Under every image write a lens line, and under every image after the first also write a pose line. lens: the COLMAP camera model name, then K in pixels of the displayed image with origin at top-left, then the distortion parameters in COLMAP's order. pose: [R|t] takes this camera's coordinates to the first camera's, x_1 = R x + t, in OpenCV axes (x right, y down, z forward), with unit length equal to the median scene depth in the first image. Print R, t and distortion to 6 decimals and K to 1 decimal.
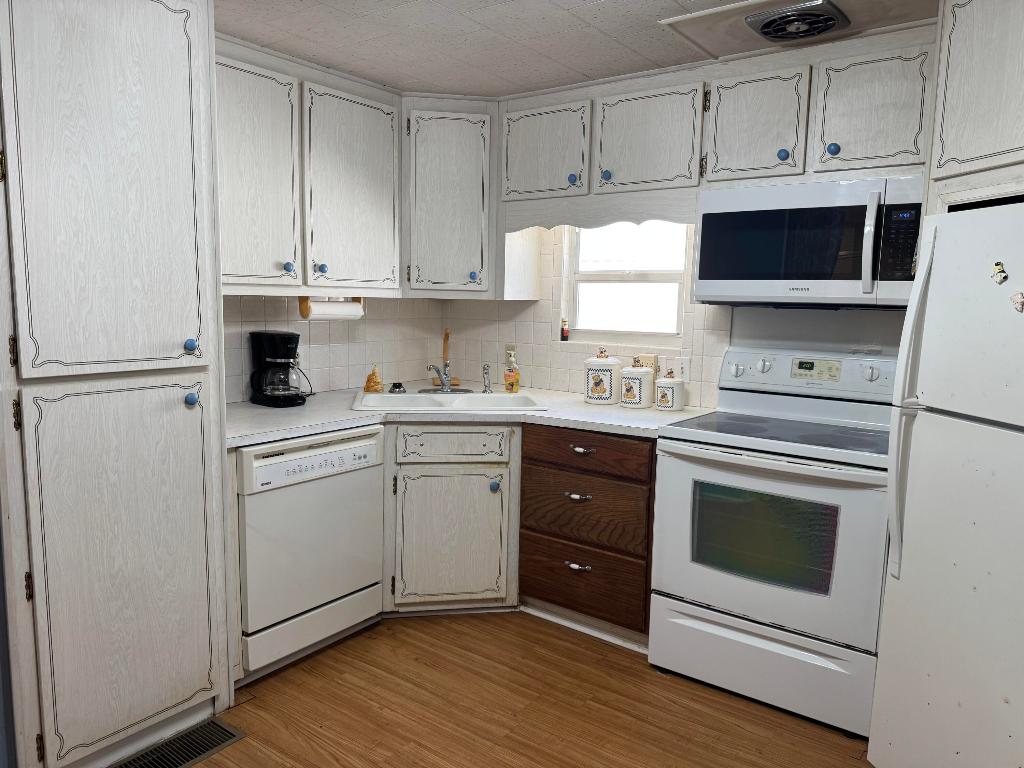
lens RADIAL K [[728.8, 0, 512.0], [0, 728.8, 384.0], [0, 0, 1]] dist [0.105222, -0.163093]
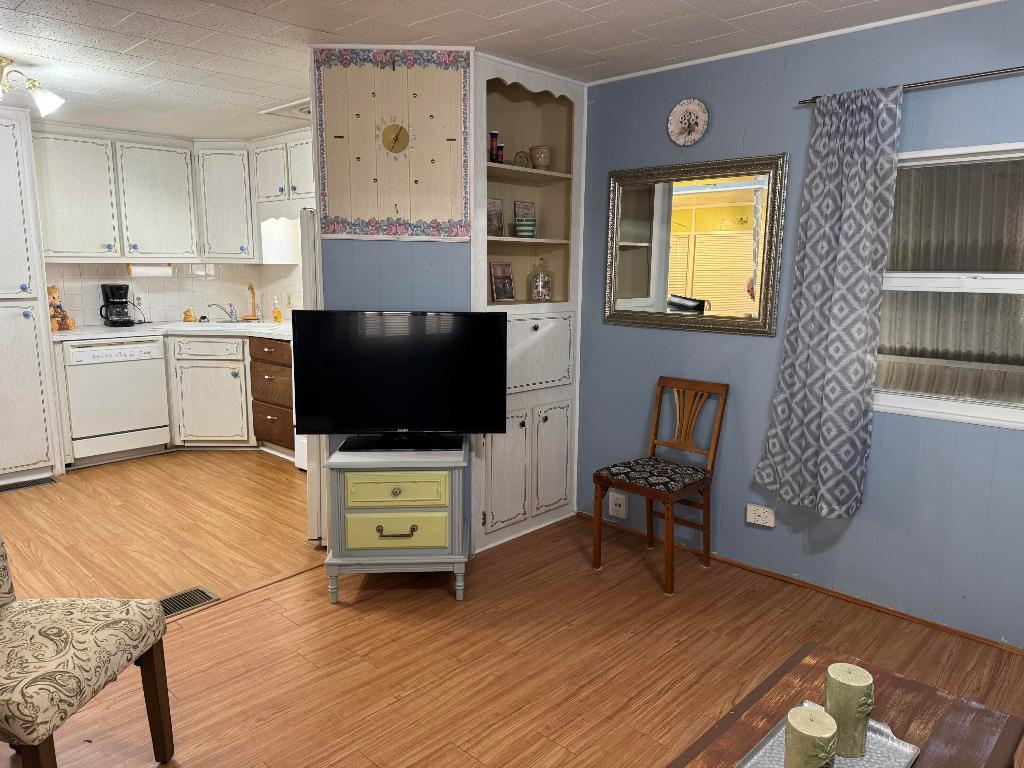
lens RADIAL K [[733.7, 0, 512.0], [0, 733.7, 384.0], [0, 0, 1]] dist [0.005414, 0.000731]
pose [[0.992453, 0.005677, -0.122493, 0.979216], [-0.000782, 0.999200, 0.039974, 0.112976], [0.122622, -0.039577, 0.991664, -0.731633]]
